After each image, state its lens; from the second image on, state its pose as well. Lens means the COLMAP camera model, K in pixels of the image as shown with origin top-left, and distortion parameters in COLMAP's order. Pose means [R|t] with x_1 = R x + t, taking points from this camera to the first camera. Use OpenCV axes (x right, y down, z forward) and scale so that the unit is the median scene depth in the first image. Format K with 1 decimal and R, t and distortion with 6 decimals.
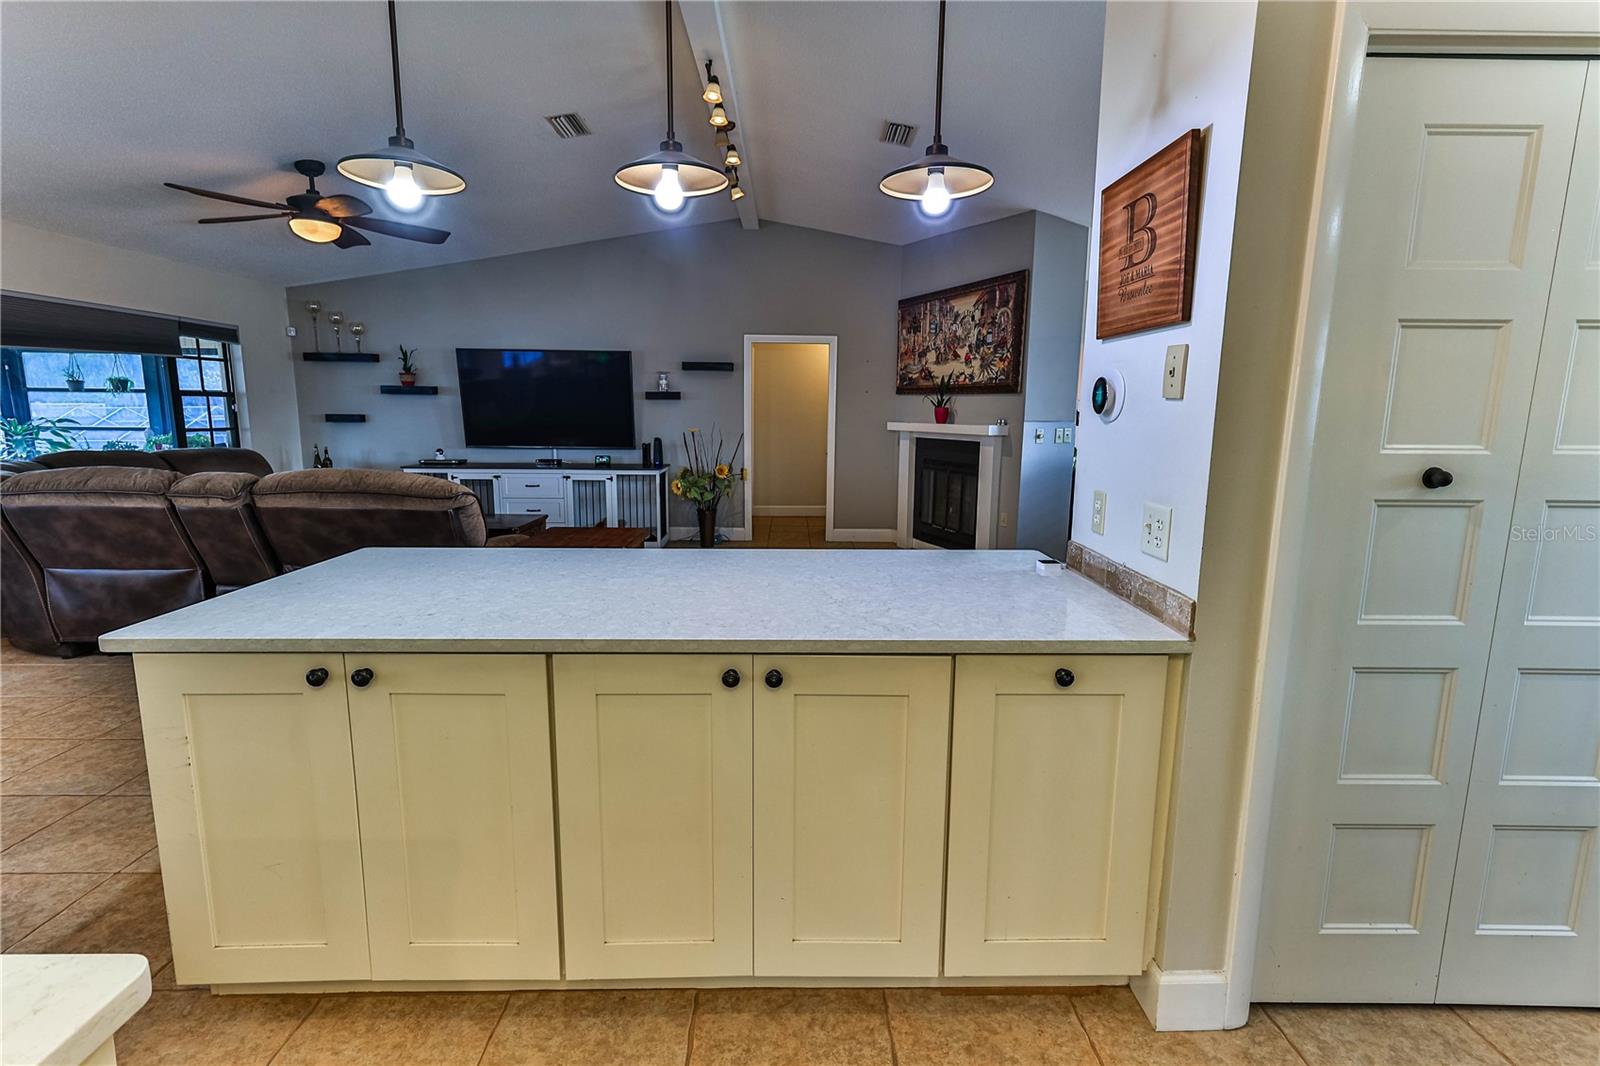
lens RADIAL K [[735.7, 0, 812.5], [0, 735.7, 526.6], [0, 0, 1]] dist [0.006862, 0.001196]
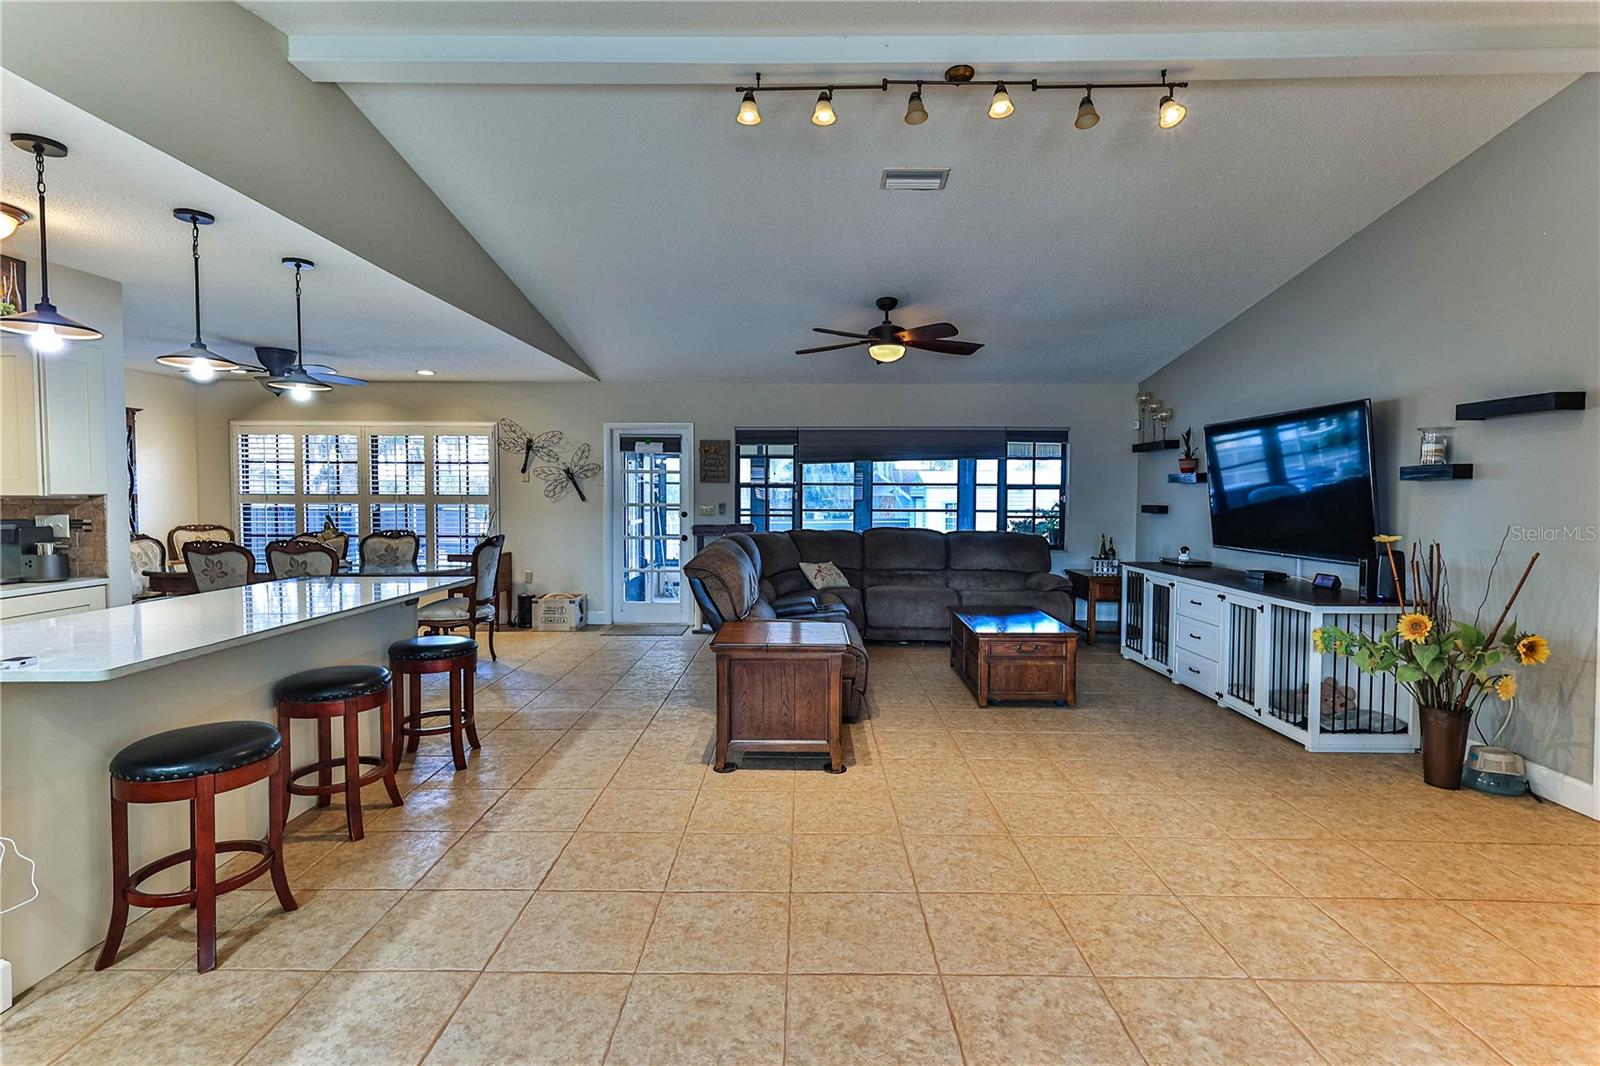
lens RADIAL K [[764.8, 0, 799.7], [0, 764.8, 521.9], [0, 0, 1]] dist [0.010538, 0.000598]
pose [[-0.044796, 0.026571, -0.998643, 0.394422], [-0.160174, 0.986523, 0.033433, -0.096857], [0.986072, 0.161454, -0.039936, 0.632240]]
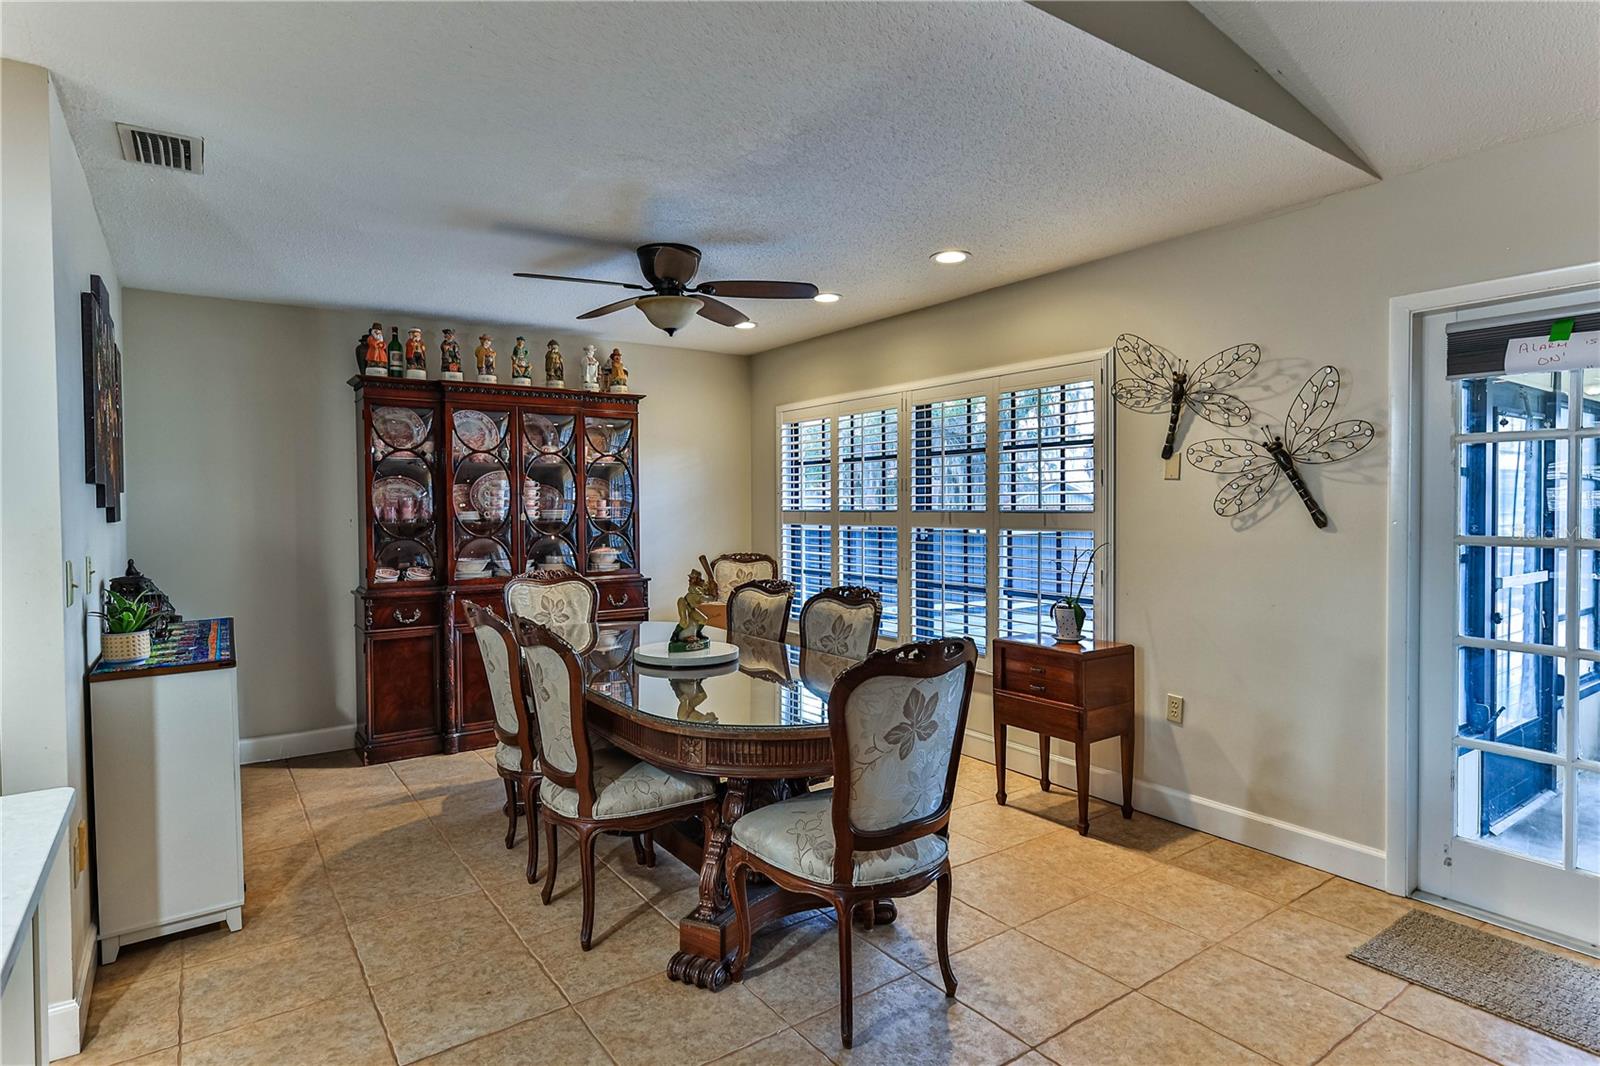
lens RADIAL K [[866.1, 0, 787.2], [0, 866.1, 522.8], [0, 0, 1]] dist [0.005240, -0.004443]
pose [[-0.836888, 0.005739, -0.547344, -0.232225], [-0.088754, 0.985290, 0.146035, -0.083064], [0.540131, 0.170794, -0.824068, 0.492656]]
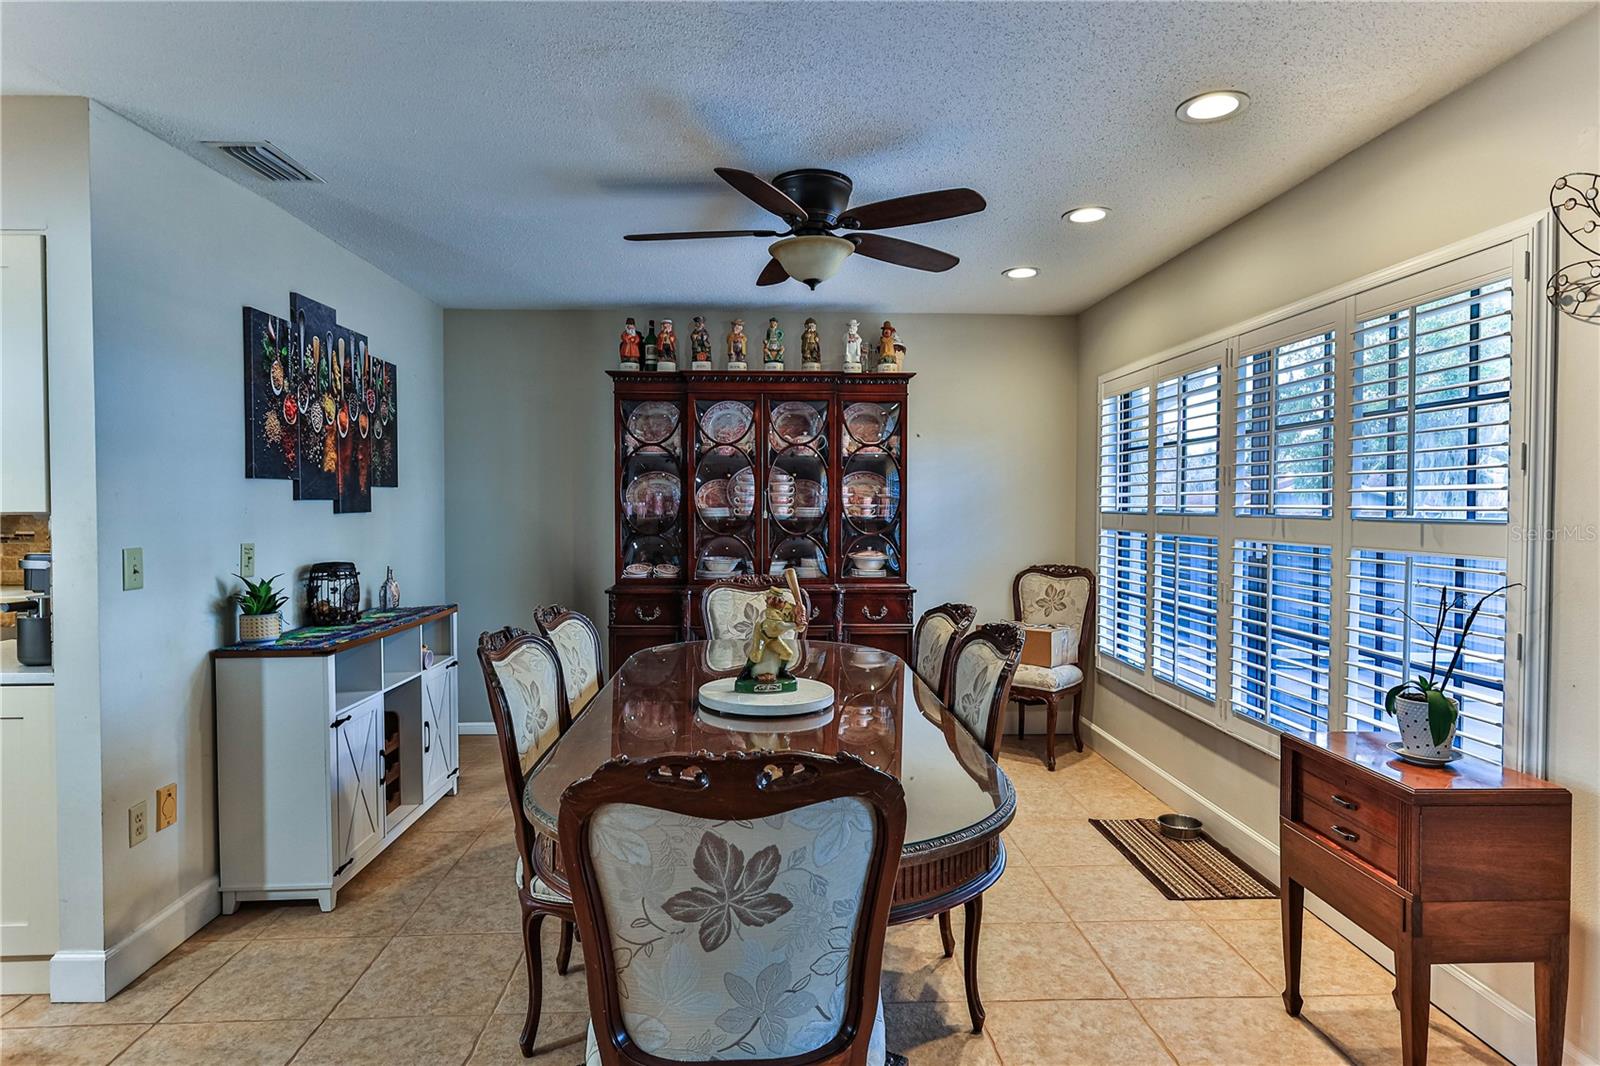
lens RADIAL K [[866.1, 0, 799.3], [0, 866.1, 520.0], [0, 0, 1]] dist [0.005240, -0.004443]
pose [[-0.999867, -0.015271, -0.005660, -0.468157], [-0.016030, 0.984209, 0.176283, -0.075428], [0.002878, 0.176350, -0.984323, 0.427727]]
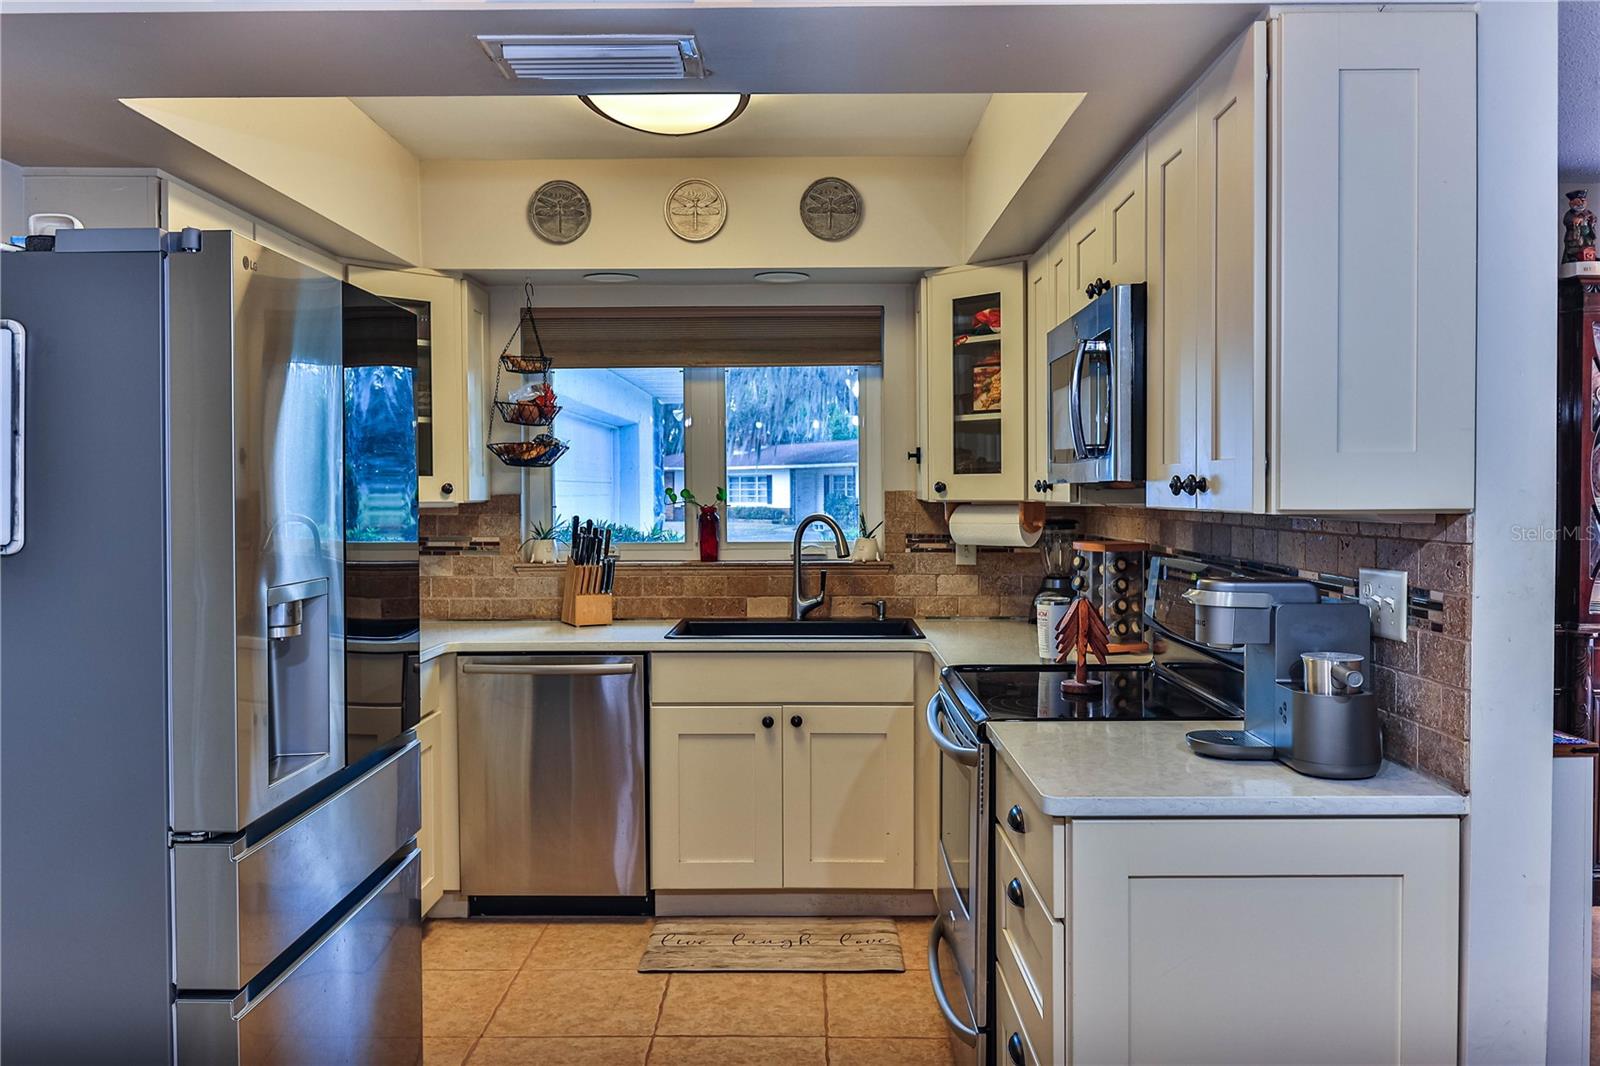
lens RADIAL K [[1244.5, 0, 793.1], [0, 1244.5, 514.4], [0, 0, 1]] dist [0.003358, -0.018867]
pose [[-0.999767, -0.009927, 0.019172, -0.019530], [-0.006373, 0.984148, 0.177233, -0.060460], [-0.020628, 0.177069, -0.983982, 0.361311]]
